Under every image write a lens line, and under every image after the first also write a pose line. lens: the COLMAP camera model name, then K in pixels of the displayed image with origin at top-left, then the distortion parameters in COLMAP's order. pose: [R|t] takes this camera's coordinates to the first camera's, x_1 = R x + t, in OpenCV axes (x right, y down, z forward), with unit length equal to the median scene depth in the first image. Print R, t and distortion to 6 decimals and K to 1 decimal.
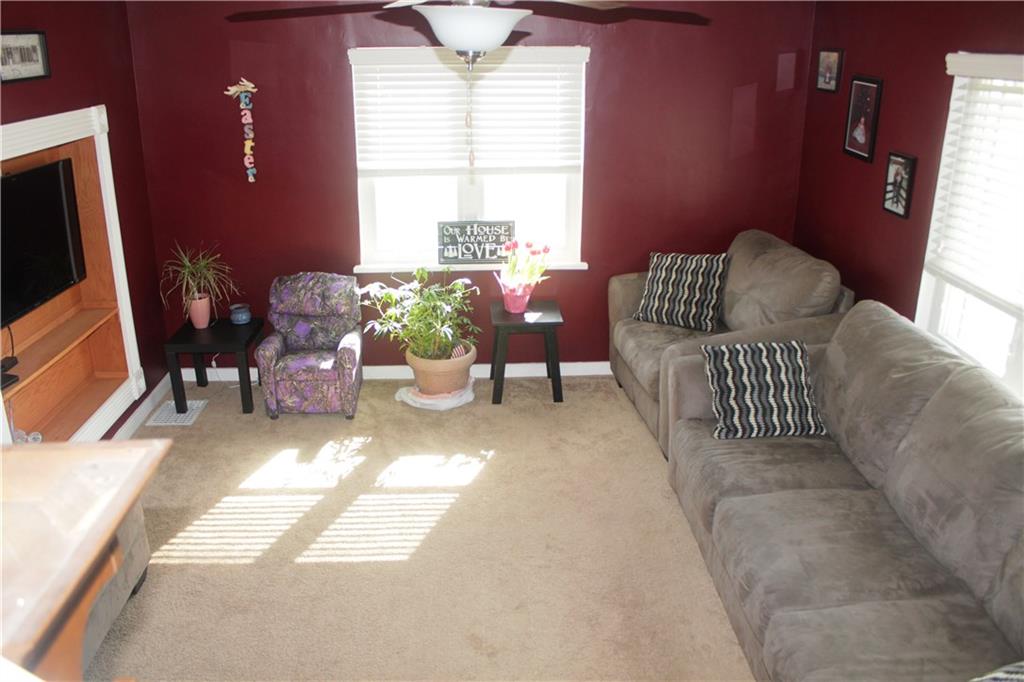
lens RADIAL K [[862.6, 0, 511.3], [0, 862.6, 342.4], [0, 0, 1]] dist [-0.095277, 0.068302]
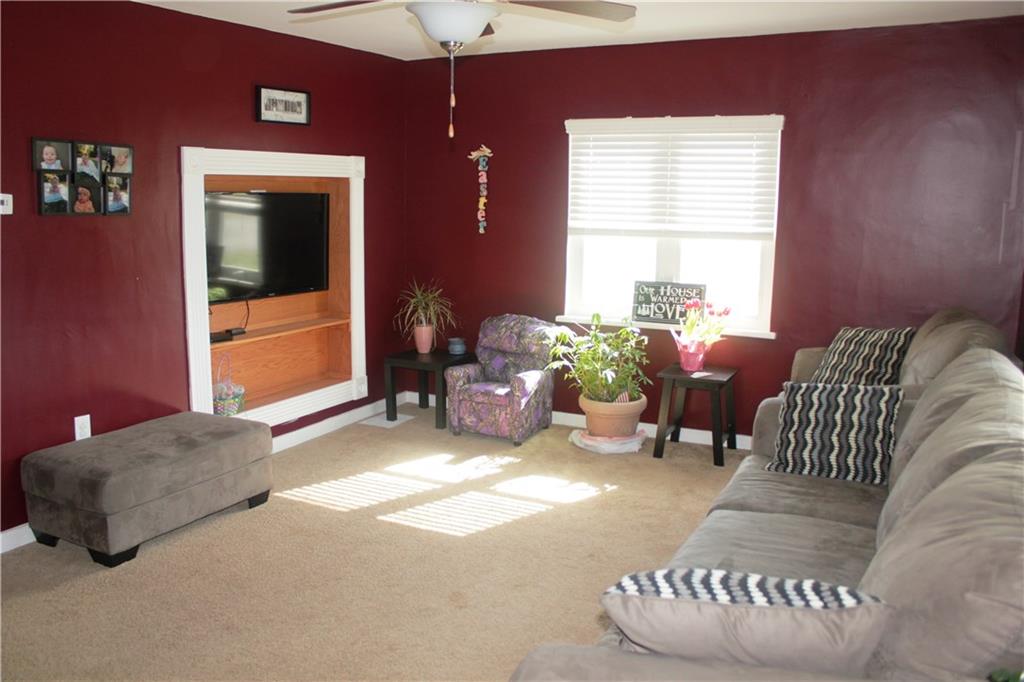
lens RADIAL K [[862.6, 0, 509.5], [0, 862.6, 340.7], [0, 0, 1]] dist [-0.095277, 0.068302]
pose [[0.880232, 0.096018, -0.464728, 0.293015], [-0.176144, 0.975462, -0.132091, 0.104337], [0.440642, 0.198130, 0.875545, 0.022030]]
